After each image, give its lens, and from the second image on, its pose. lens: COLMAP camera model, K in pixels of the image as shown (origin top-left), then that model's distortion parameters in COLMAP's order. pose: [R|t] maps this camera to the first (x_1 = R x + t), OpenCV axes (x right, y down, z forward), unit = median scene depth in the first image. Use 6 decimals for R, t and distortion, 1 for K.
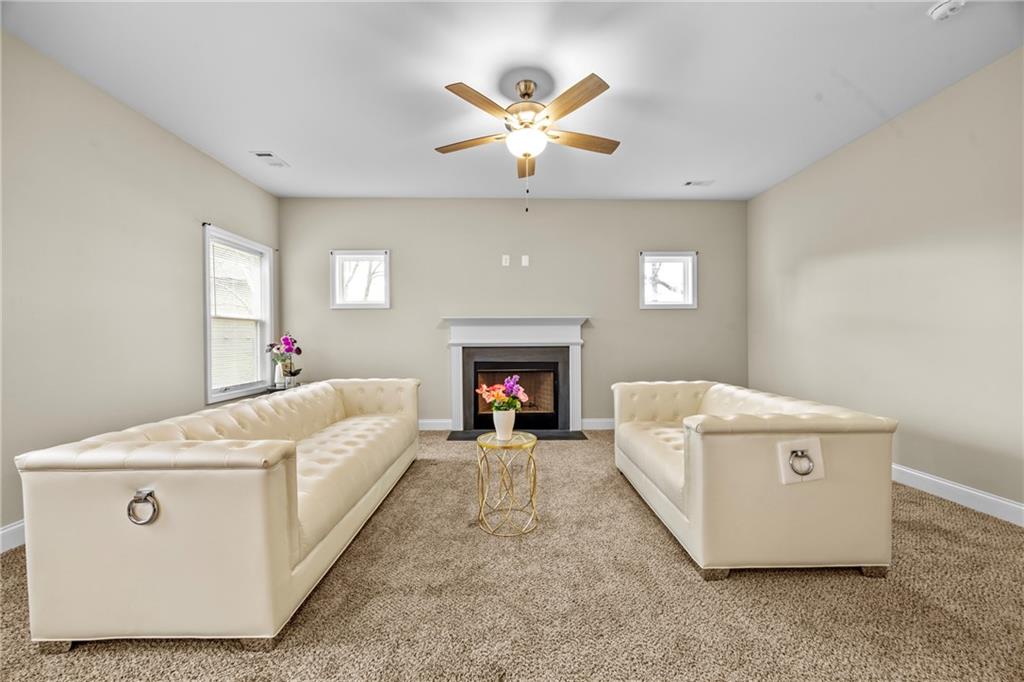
lens RADIAL K [[391.3, 0, 513.3], [0, 391.3, 340.8], [0, 0, 1]] dist [-0.000539, 0.000020]
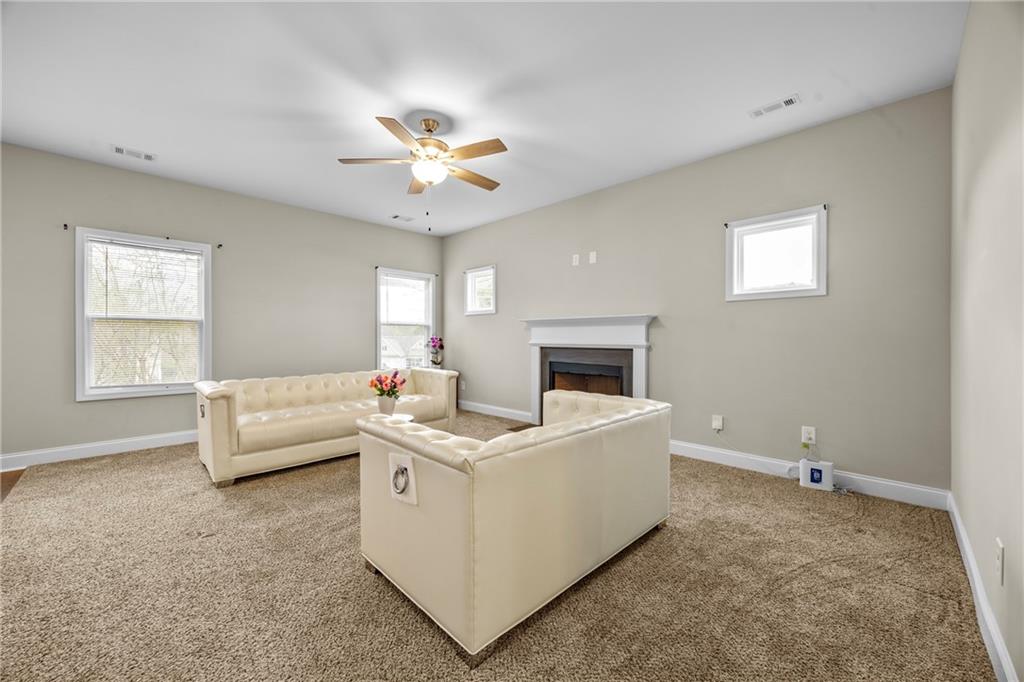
lens RADIAL K [[391.3, 0, 505.4], [0, 391.3, 342.3], [0, 0, 1]] dist [-0.000539, 0.000020]
pose [[0.696976, 0.013378, -0.716970, 0.568662], [-0.011520, 0.999906, 0.007458, -0.003991], [0.717002, 0.003061, 0.697064, 0.189467]]
